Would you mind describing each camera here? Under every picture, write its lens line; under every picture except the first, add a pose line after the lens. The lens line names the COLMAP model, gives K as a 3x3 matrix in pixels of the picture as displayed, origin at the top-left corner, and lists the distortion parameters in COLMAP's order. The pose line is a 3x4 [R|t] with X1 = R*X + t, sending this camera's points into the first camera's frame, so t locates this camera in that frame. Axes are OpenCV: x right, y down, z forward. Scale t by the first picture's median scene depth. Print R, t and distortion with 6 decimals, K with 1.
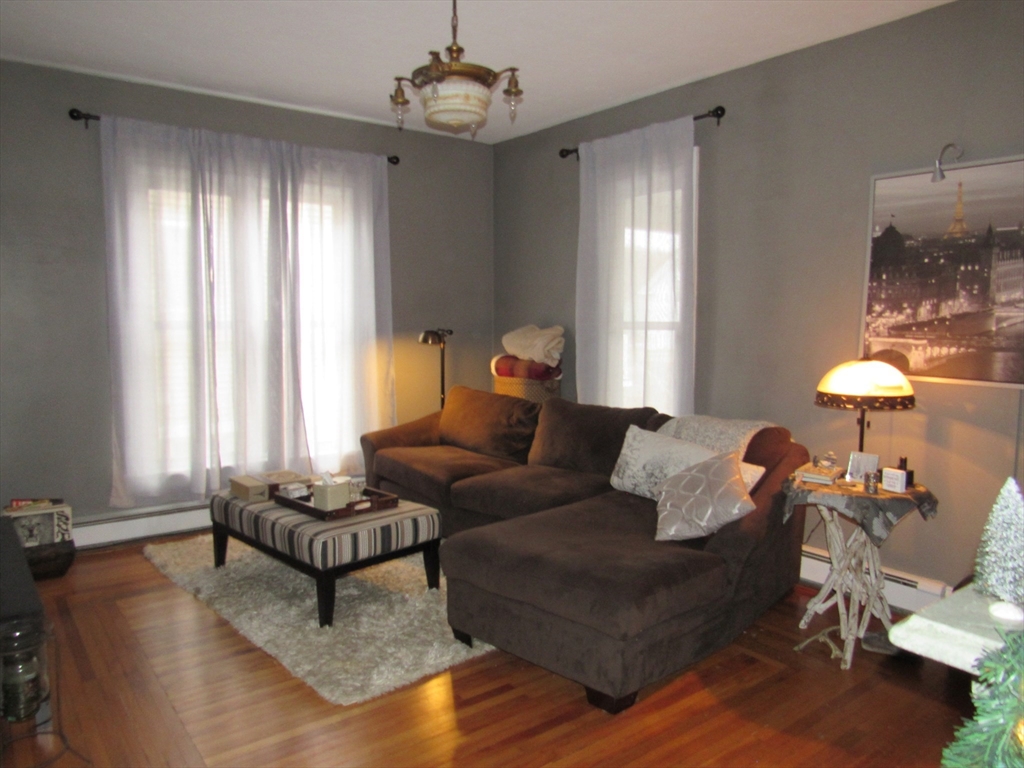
lens RADIAL K [[727.2, 0, 514.6], [0, 727.2, 382.4], [0, 0, 1]] dist [-0.033744, 0.006217]
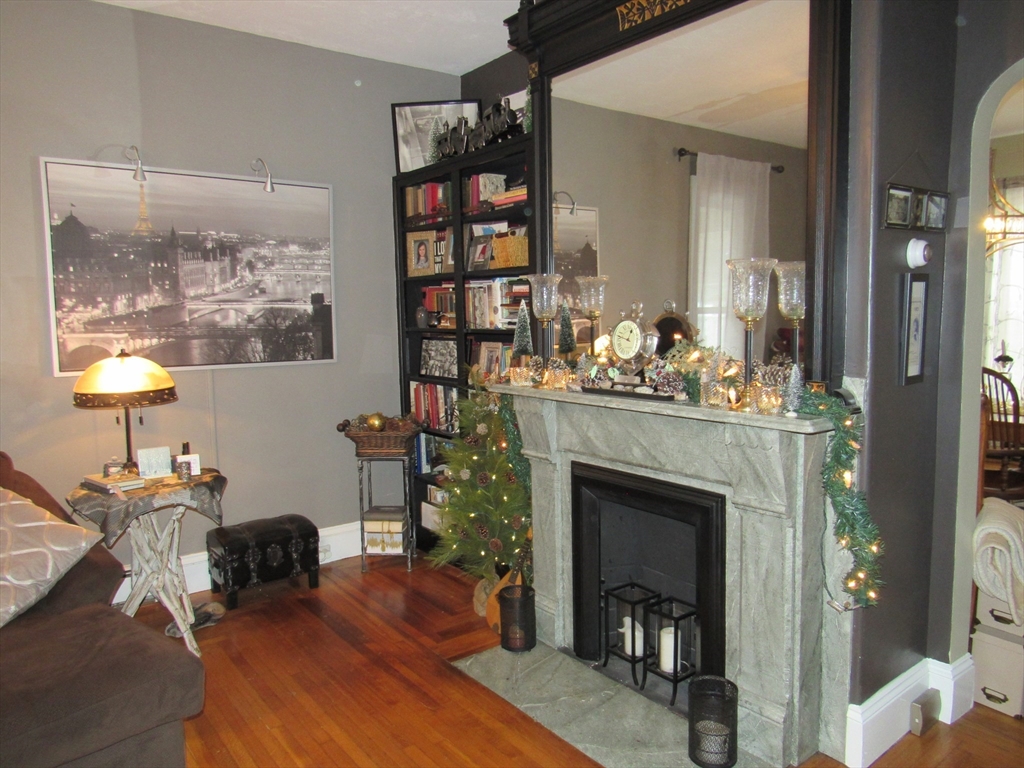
lens RADIAL K [[727.2, 0, 514.8], [0, 727.2, 382.2], [0, 0, 1]] dist [-0.033744, 0.006217]
pose [[0.002825, -0.111818, 0.993725, -0.461781], [0.100980, 0.988681, 0.110963, -0.048995], [-0.994884, 0.100033, 0.014084, 0.452201]]
